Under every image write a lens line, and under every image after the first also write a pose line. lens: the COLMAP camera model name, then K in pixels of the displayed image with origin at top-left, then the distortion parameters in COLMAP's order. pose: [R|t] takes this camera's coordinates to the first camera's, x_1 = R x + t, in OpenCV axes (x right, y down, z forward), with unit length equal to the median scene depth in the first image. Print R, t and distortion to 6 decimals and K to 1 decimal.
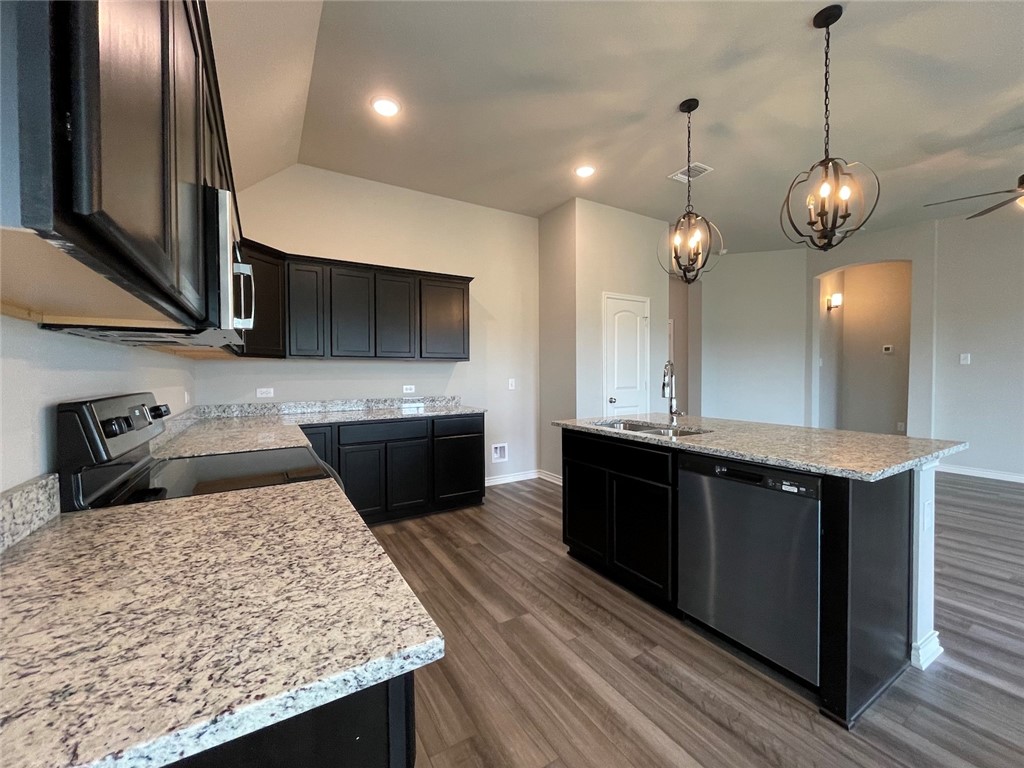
lens RADIAL K [[413.0, 0, 511.5], [0, 413.0, 381.9], [0, 0, 1]] dist [0.001501, 0.000057]
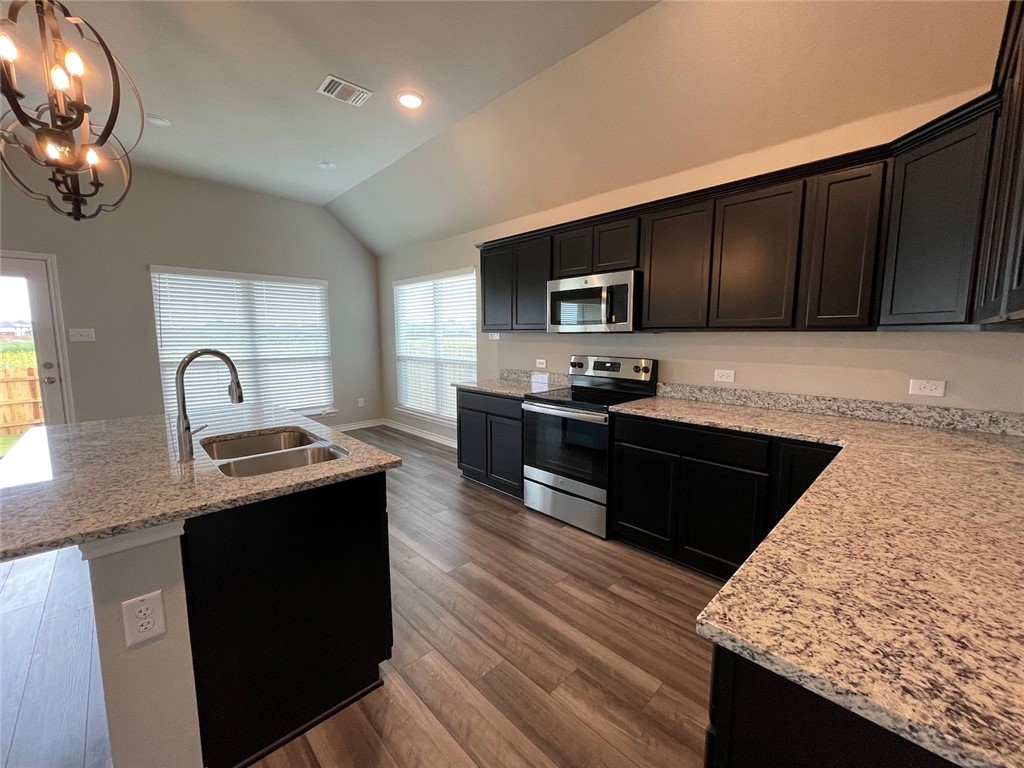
lens RADIAL K [[413.0, 0, 510.9], [0, 413.0, 378.7], [0, 0, 1]] dist [0.001501, 0.000057]
pose [[-0.974956, 0.041950, -0.218407, 0.058958], [0.011971, 0.990524, 0.136818, -0.067525], [0.222077, 0.130777, -0.966219, 1.285288]]
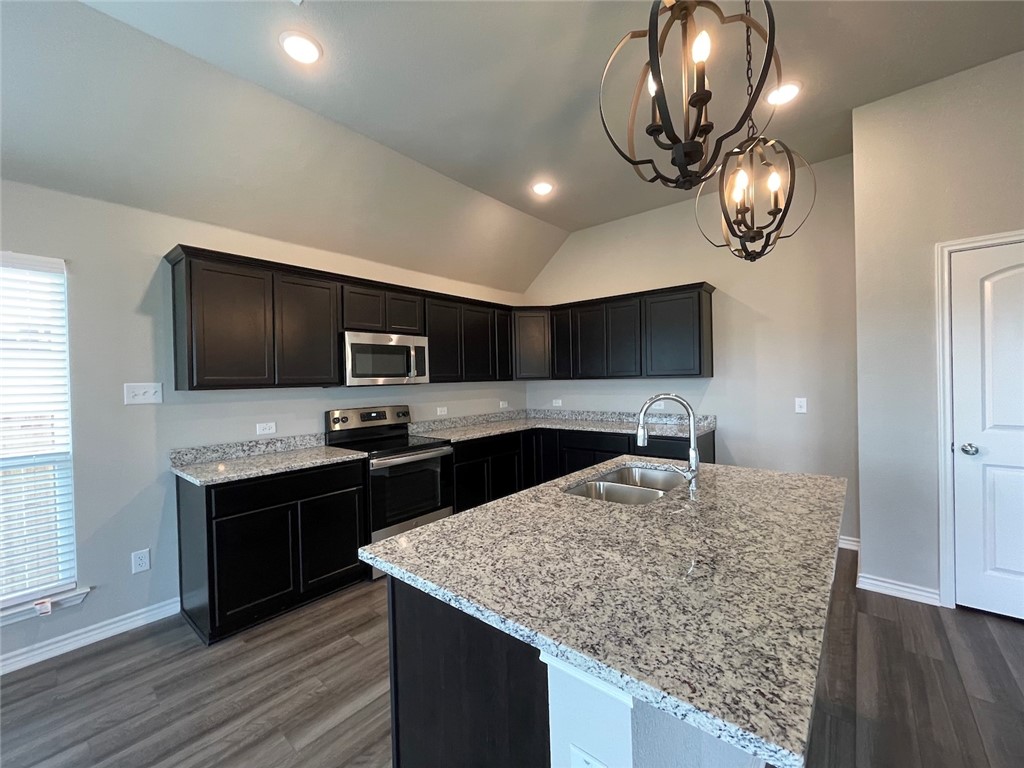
lens RADIAL K [[413.0, 0, 505.4], [0, 413.0, 385.4], [0, 0, 1]] dist [0.001501, 0.000057]
pose [[0.336276, 0.013578, -0.941666, 0.712000], [-0.001301, 0.999902, 0.013953, -0.054721], [0.941763, -0.003467, 0.336260, 0.375057]]
